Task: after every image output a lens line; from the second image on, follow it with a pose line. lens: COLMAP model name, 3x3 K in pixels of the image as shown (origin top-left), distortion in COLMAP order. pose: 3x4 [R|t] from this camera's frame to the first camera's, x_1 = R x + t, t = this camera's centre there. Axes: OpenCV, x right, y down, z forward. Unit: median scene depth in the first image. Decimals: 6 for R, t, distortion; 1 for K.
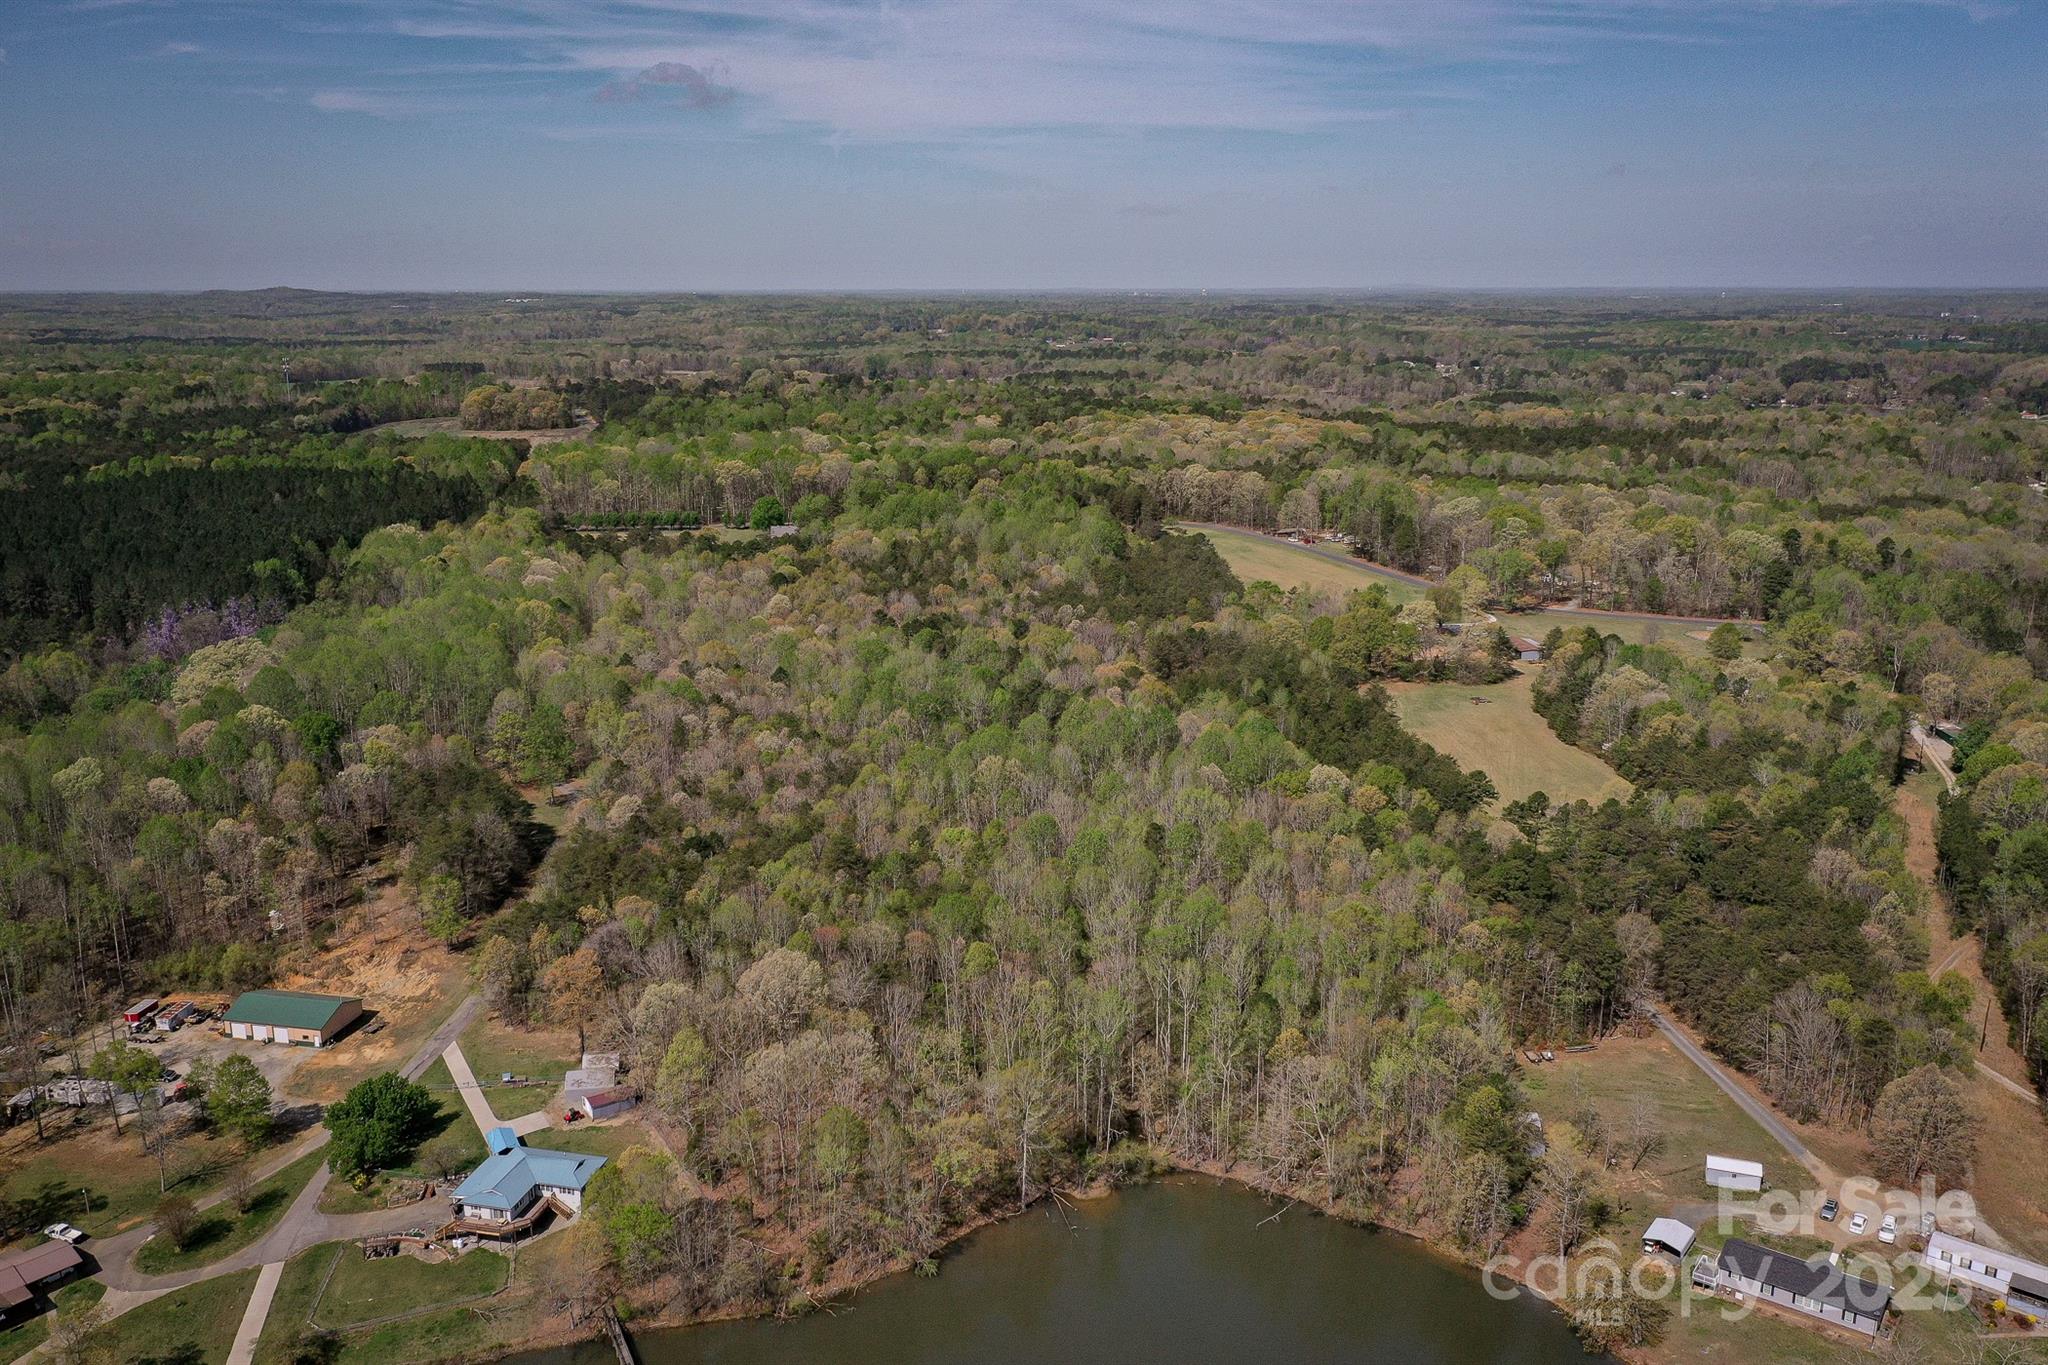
lens RADIAL K [[1583.3, 0, 1033.3], [0, 1583.3, 676.5], [0, 0, 1]] dist [-0.001663, 0.004357]
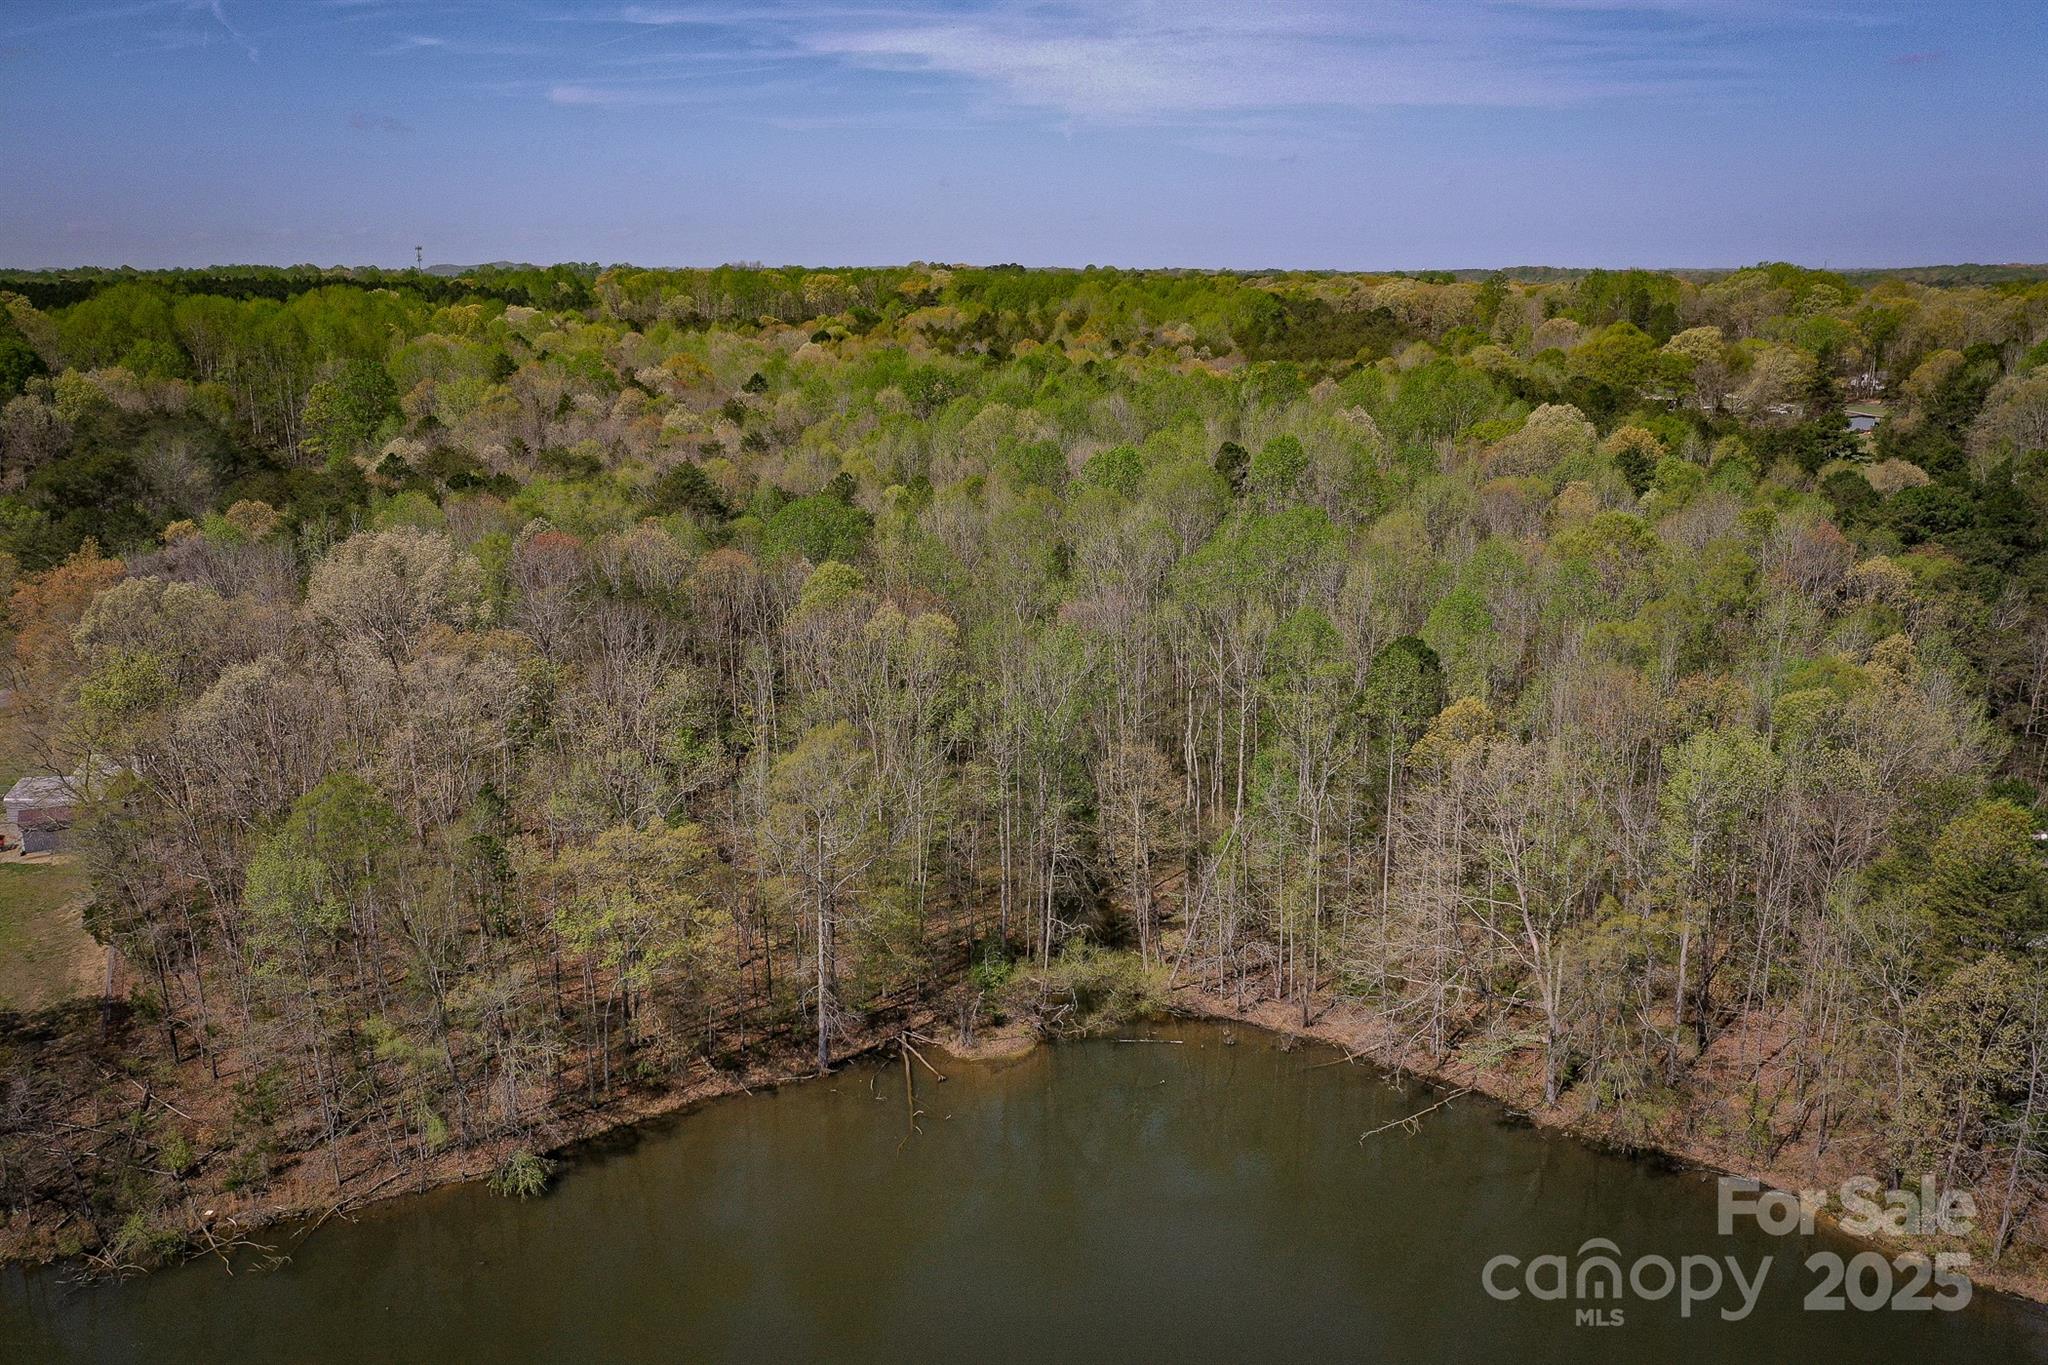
lens RADIAL K [[1583.3, 0, 1016.9], [0, 1583.3, 672.1], [0, 0, 1]] dist [-0.001663, 0.004357]
pose [[0.990072, 0.023290, -0.138616, 0.044460], [-0.022900, 0.999728, 0.004410, 0.094425], [0.138681, -0.001192, 0.990336, 0.242651]]
